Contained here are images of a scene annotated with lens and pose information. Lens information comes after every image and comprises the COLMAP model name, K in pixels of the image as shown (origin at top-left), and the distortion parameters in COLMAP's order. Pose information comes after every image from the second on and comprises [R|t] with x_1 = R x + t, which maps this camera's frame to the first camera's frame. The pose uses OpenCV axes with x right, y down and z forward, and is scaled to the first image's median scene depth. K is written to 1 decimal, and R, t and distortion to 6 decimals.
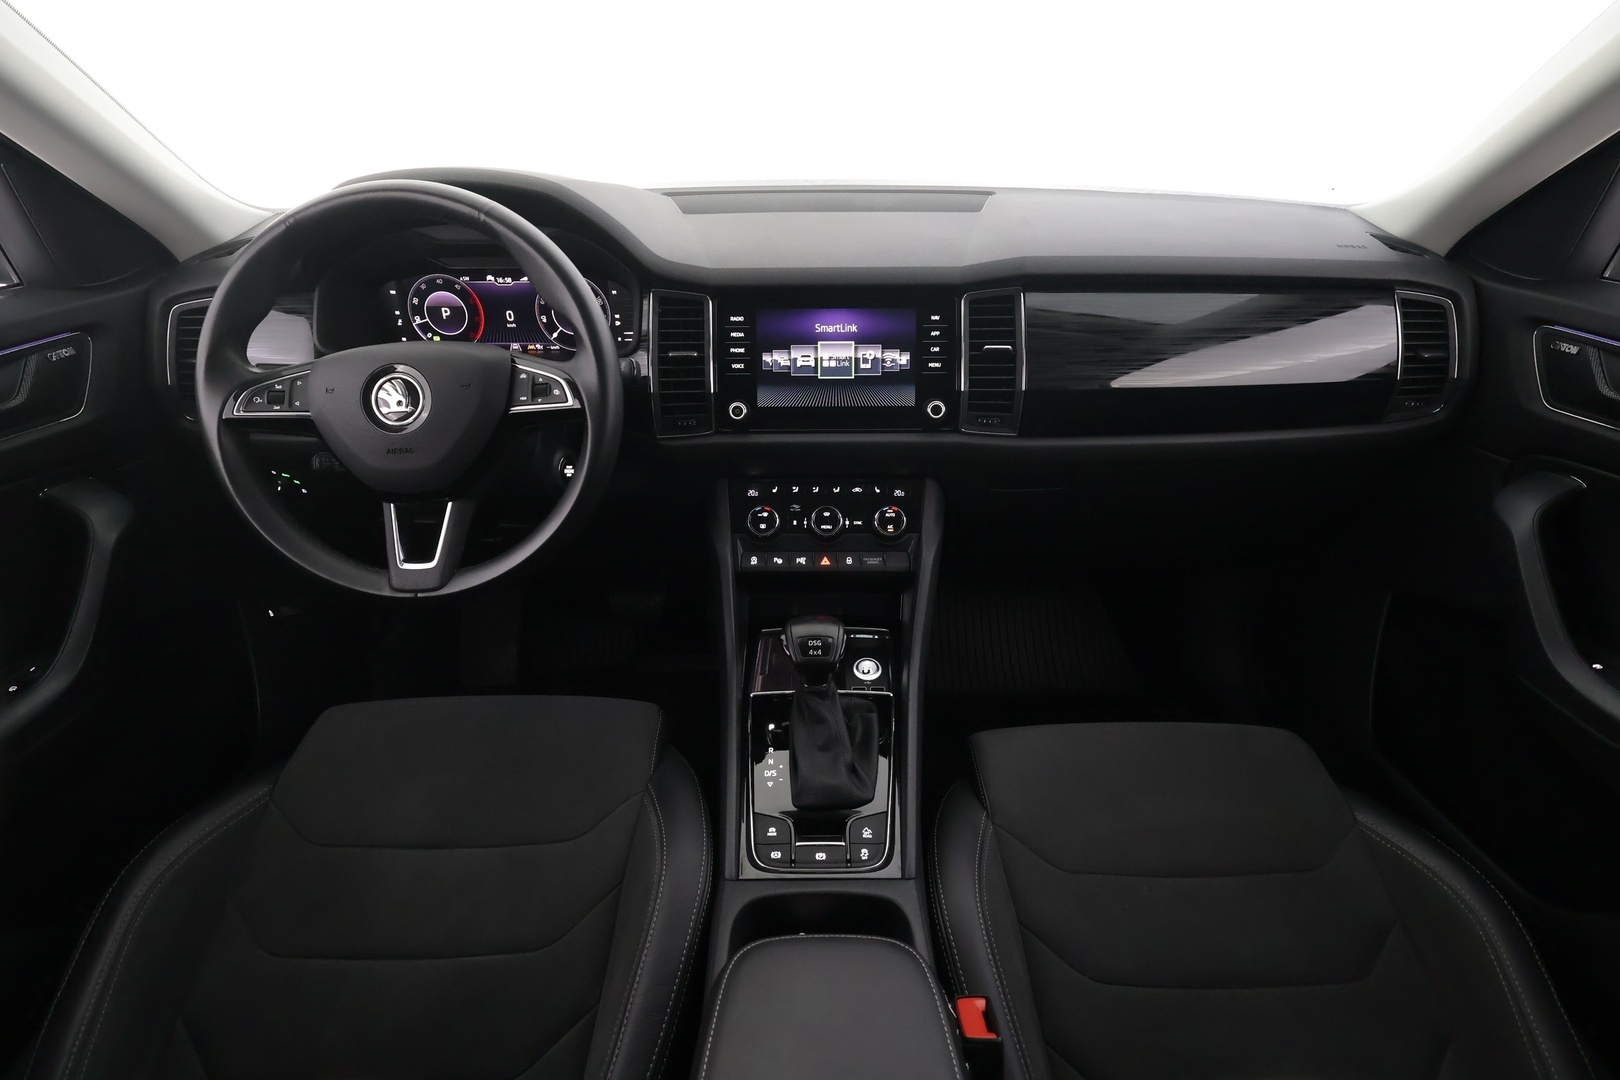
lens RADIAL K [[751.1, 0, 808.9], [0, 751.1, 543.9], [0, 0, 1]] dist [0.000619, 0.001303]
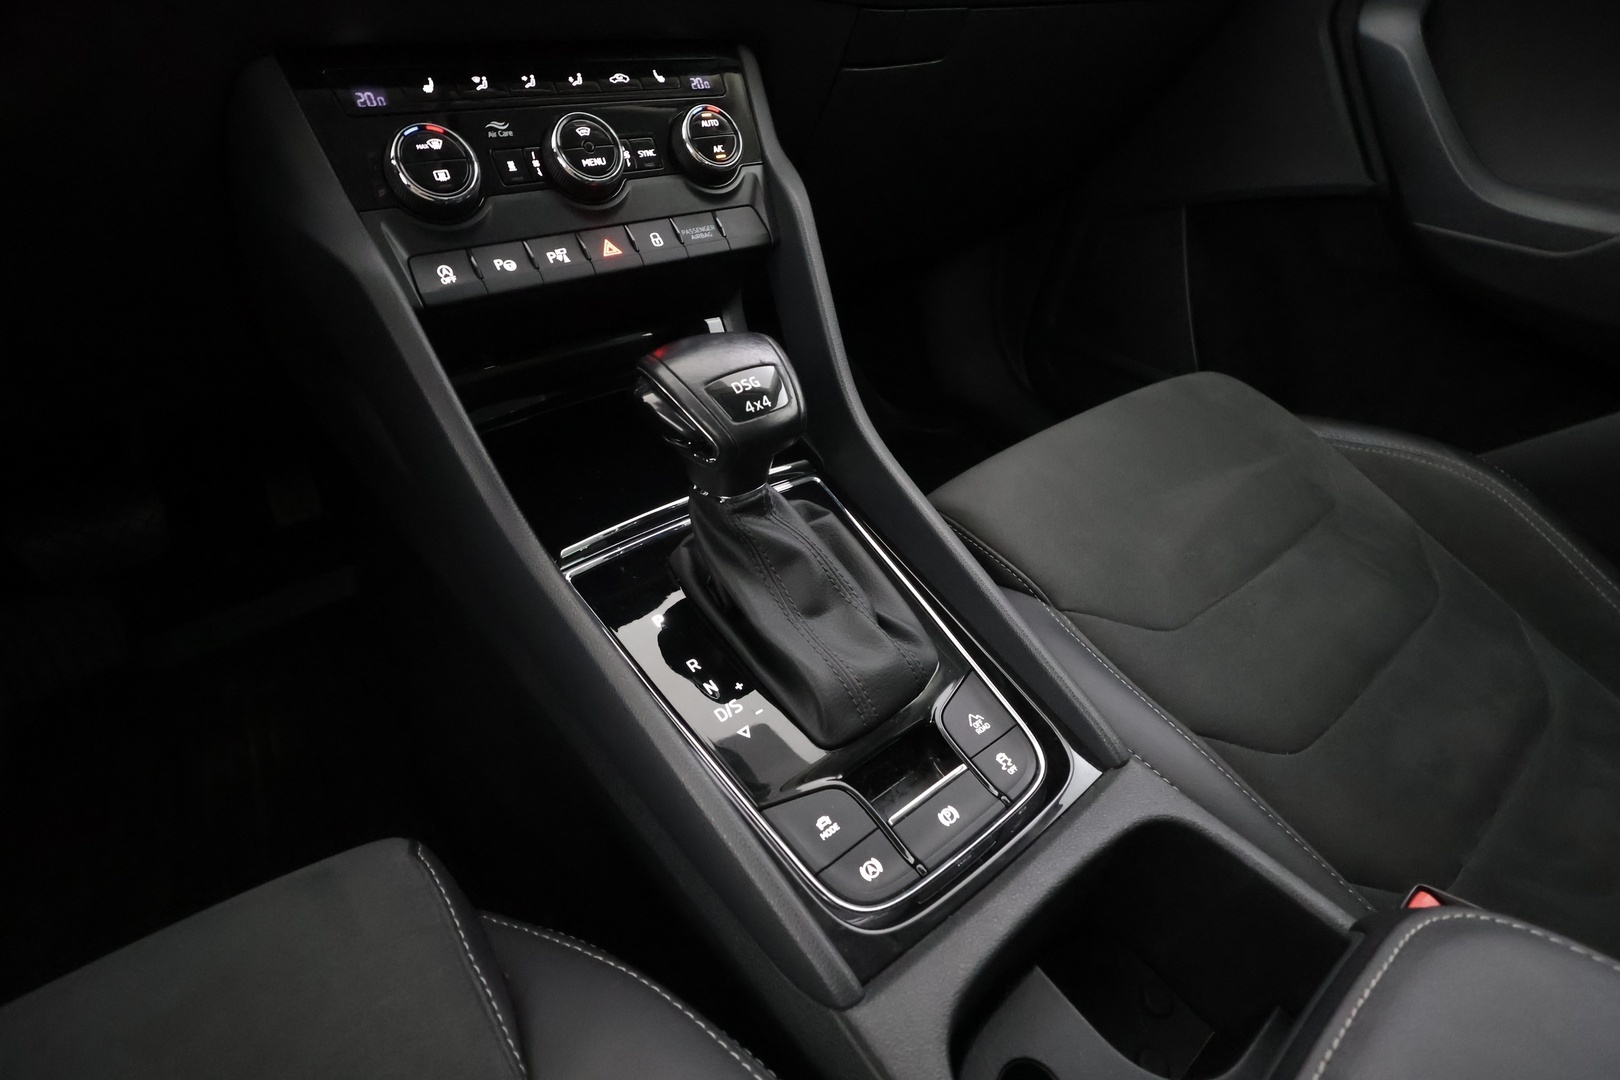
lens RADIAL K [[751.1, 0, 818.3], [0, 751.1, 541.2], [0, 0, 1]] dist [0.000619, 0.001303]
pose [[0.786697, -0.350534, 0.508167, -0.179866], [0.235100, 0.931243, 0.278414, 0.095174], [-0.570820, -0.099558, 0.815017, 0.567862]]
